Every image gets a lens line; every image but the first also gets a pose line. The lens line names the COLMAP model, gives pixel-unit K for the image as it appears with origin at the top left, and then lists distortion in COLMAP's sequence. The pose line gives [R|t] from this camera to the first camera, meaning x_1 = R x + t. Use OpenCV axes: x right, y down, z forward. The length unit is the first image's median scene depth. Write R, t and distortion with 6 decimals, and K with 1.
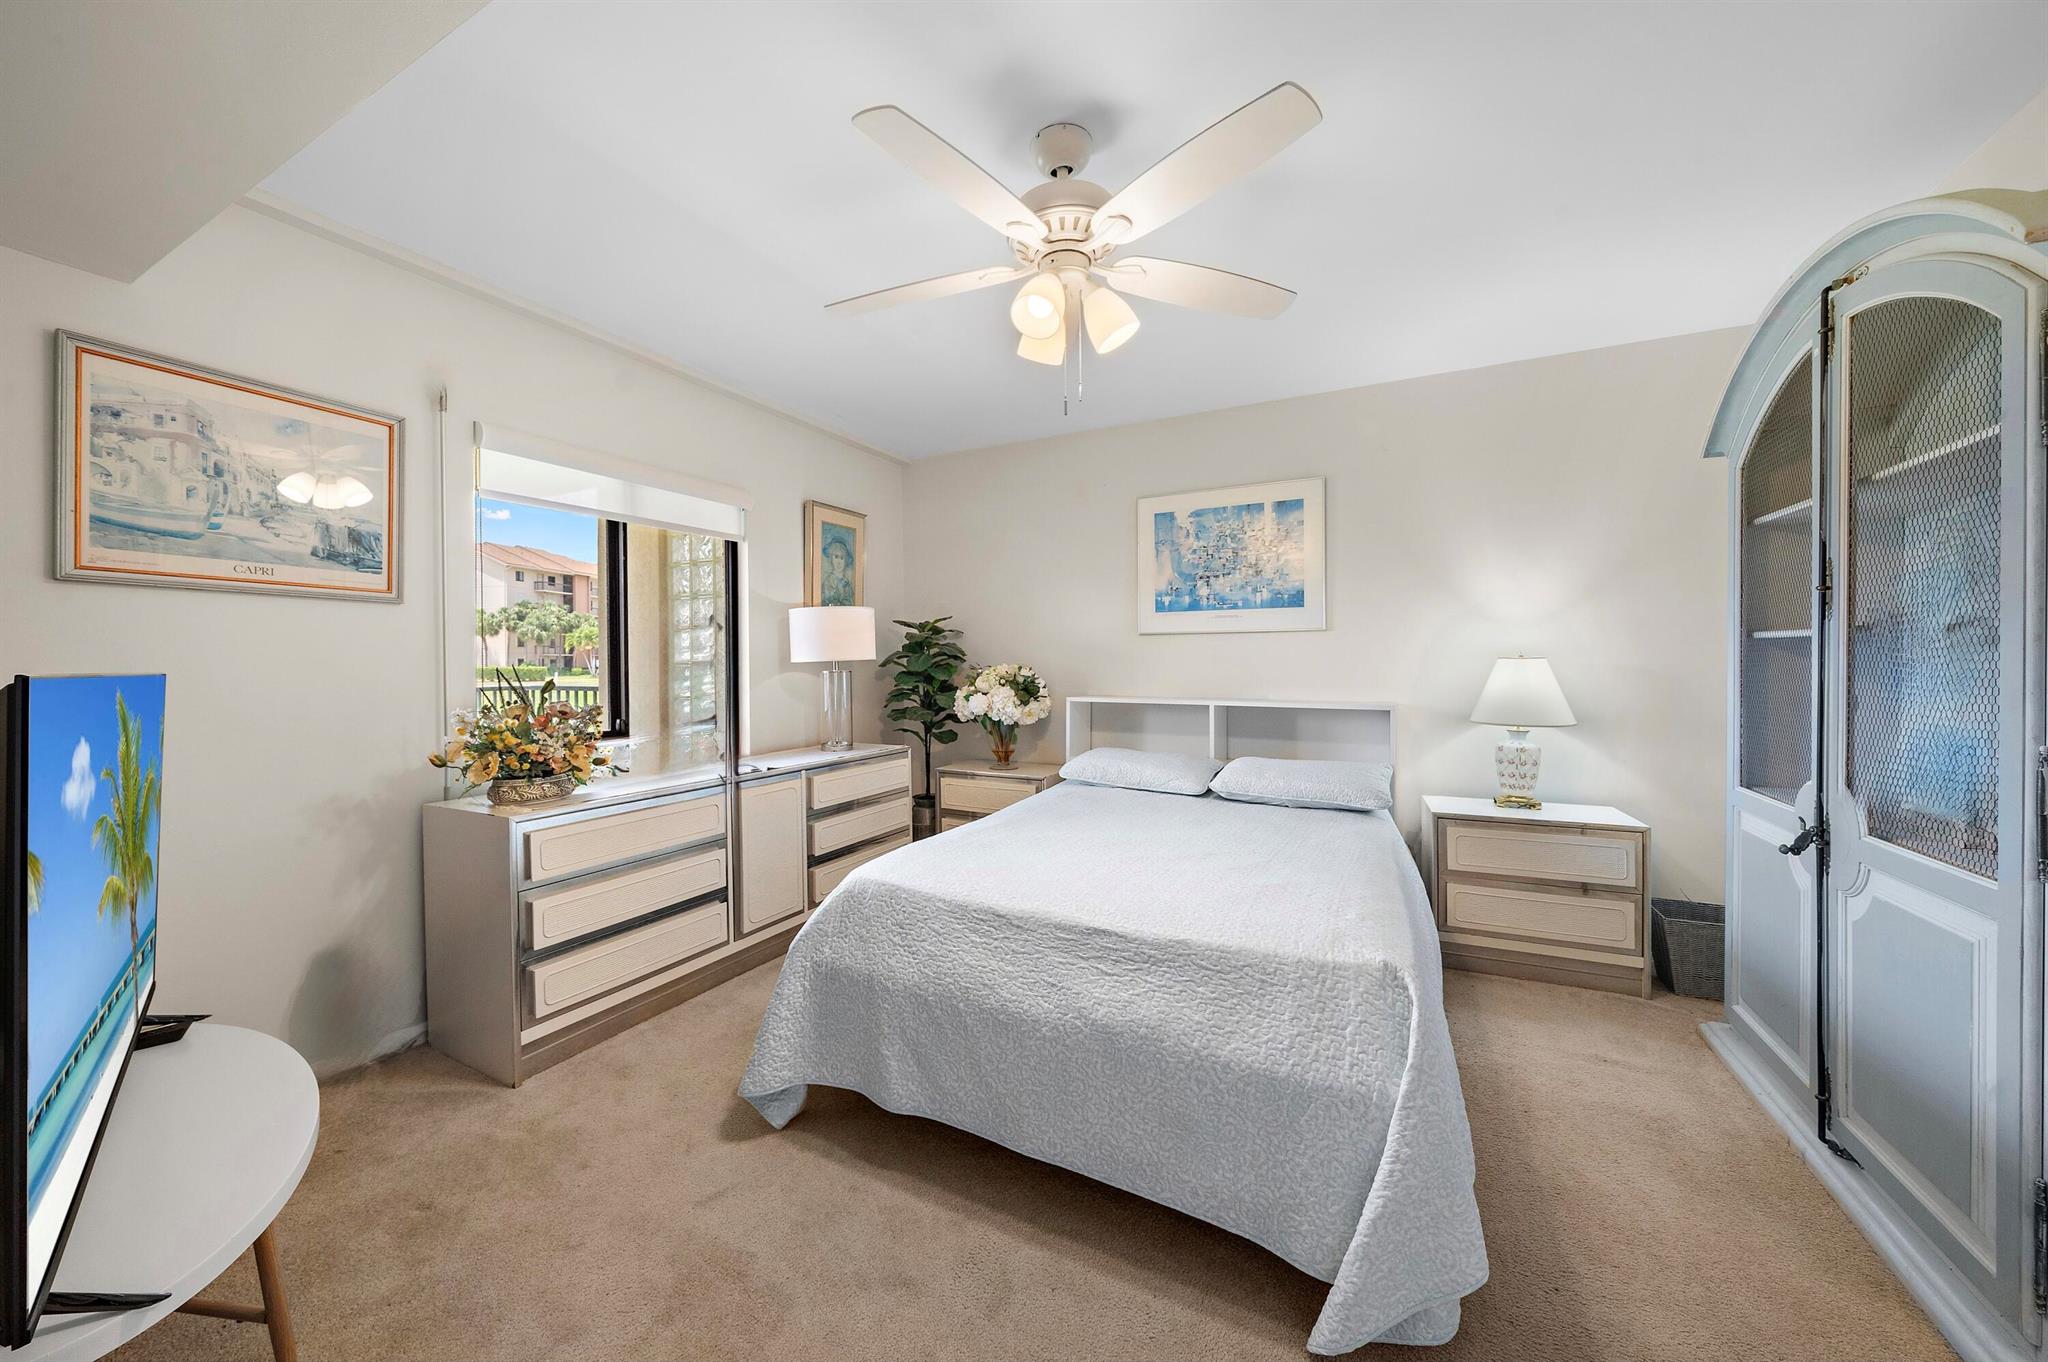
lens RADIAL K [[733.1, 0, 994.3], [0, 733.1, 656.2], [0, 0, 1]] dist [-0.000843, -0.000061]
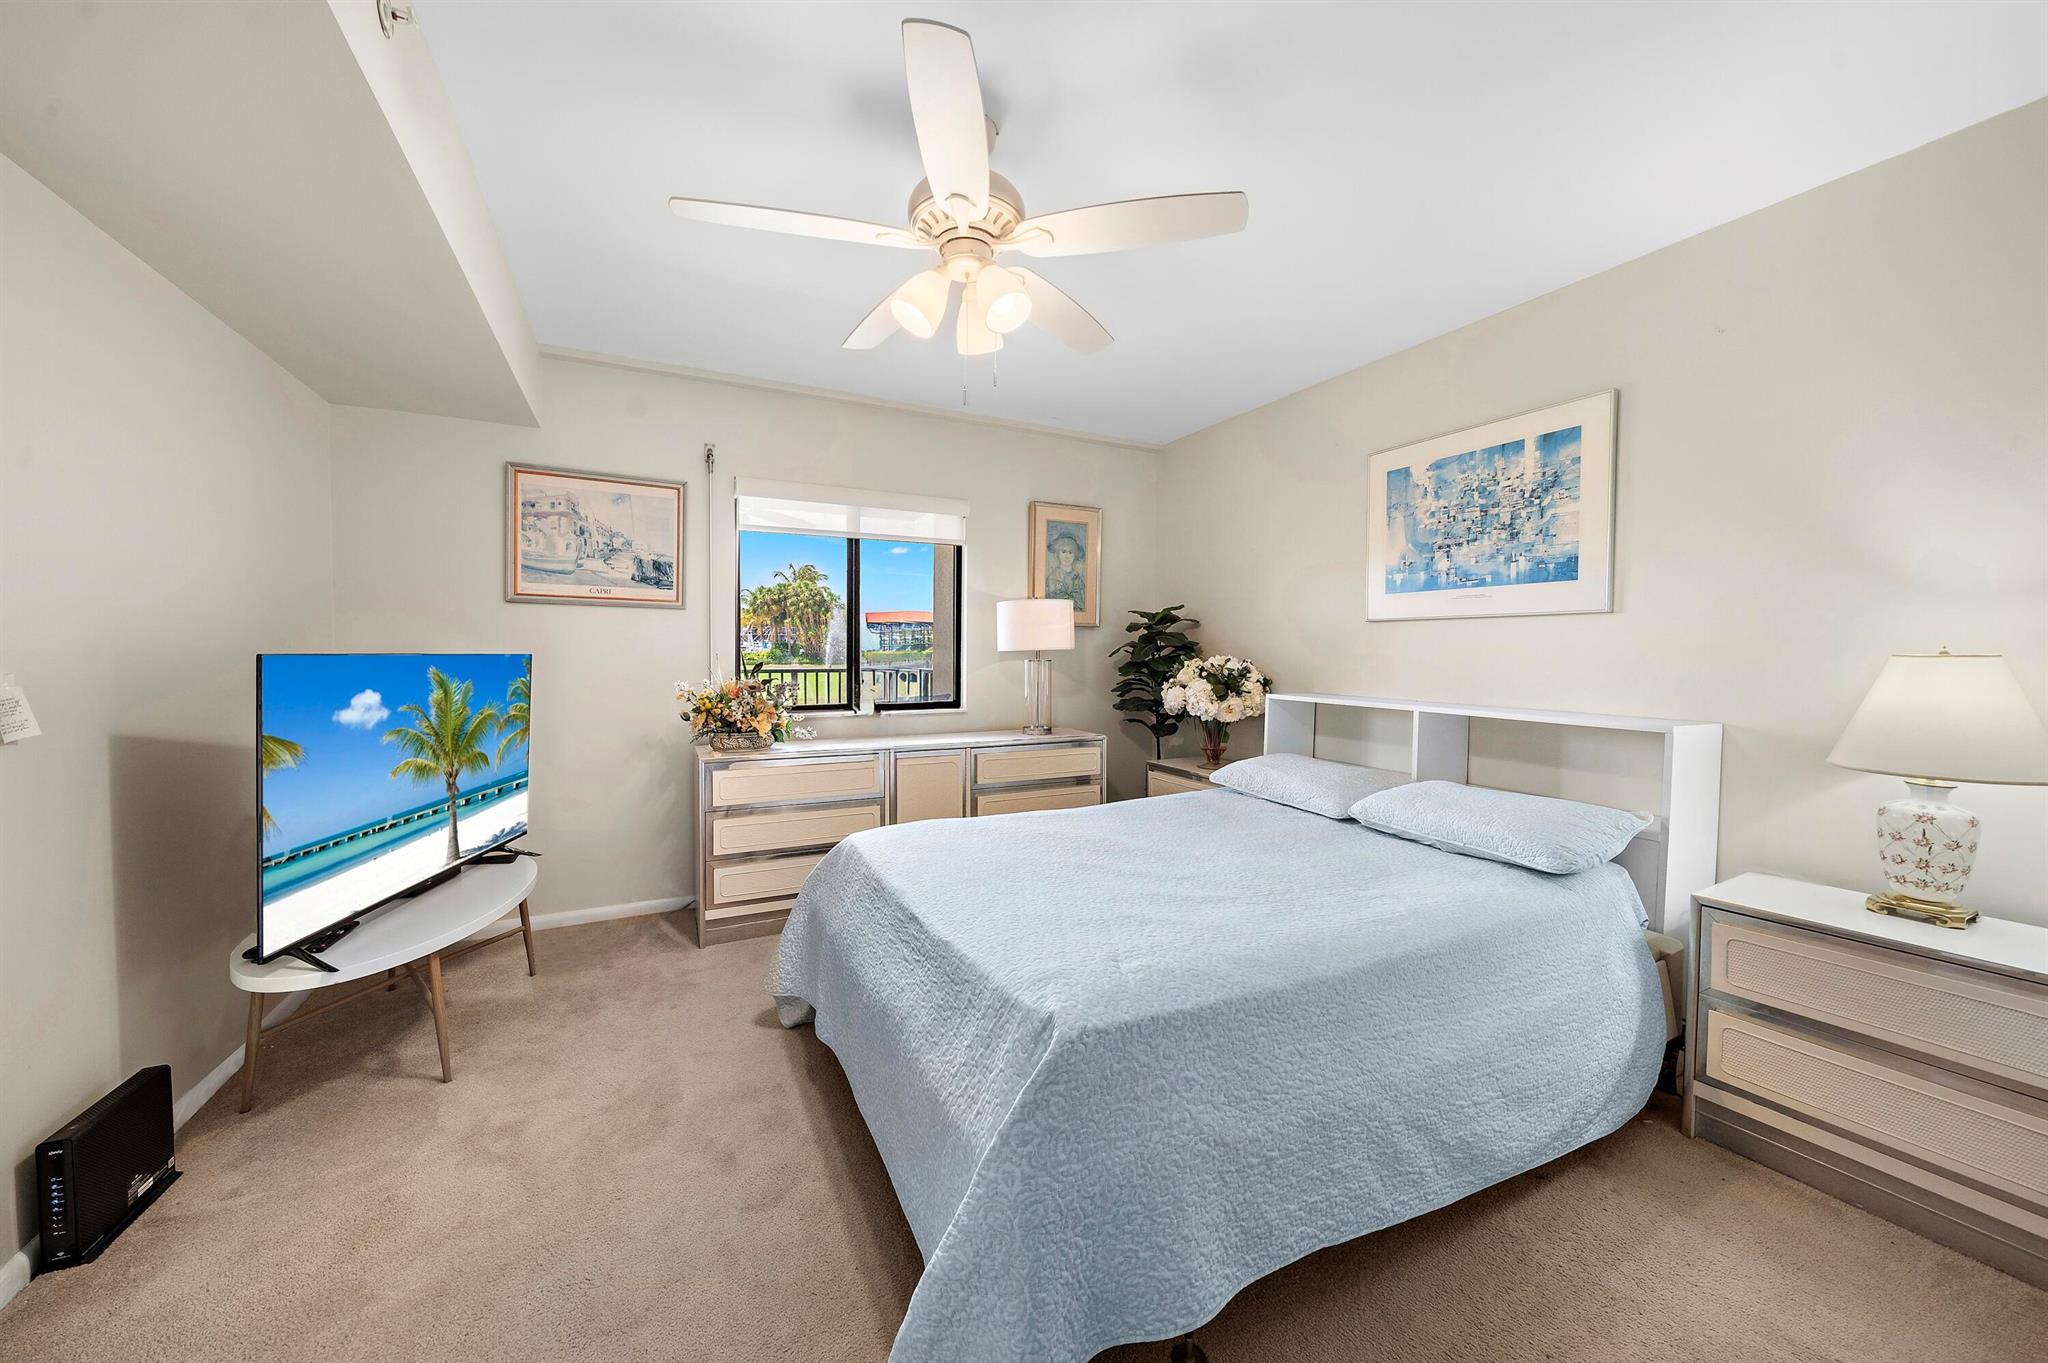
lens RADIAL K [[728.3, 0, 1022.3], [0, 728.3, 661.1], [0, 0, 1]] dist [-0.000432, -0.000030]
pose [[0.822362, 0.017007, -0.568711, 0.366373], [-0.004694, 0.999722, 0.023109, -0.002541], [0.568946, -0.016334, 0.822213, 0.113251]]
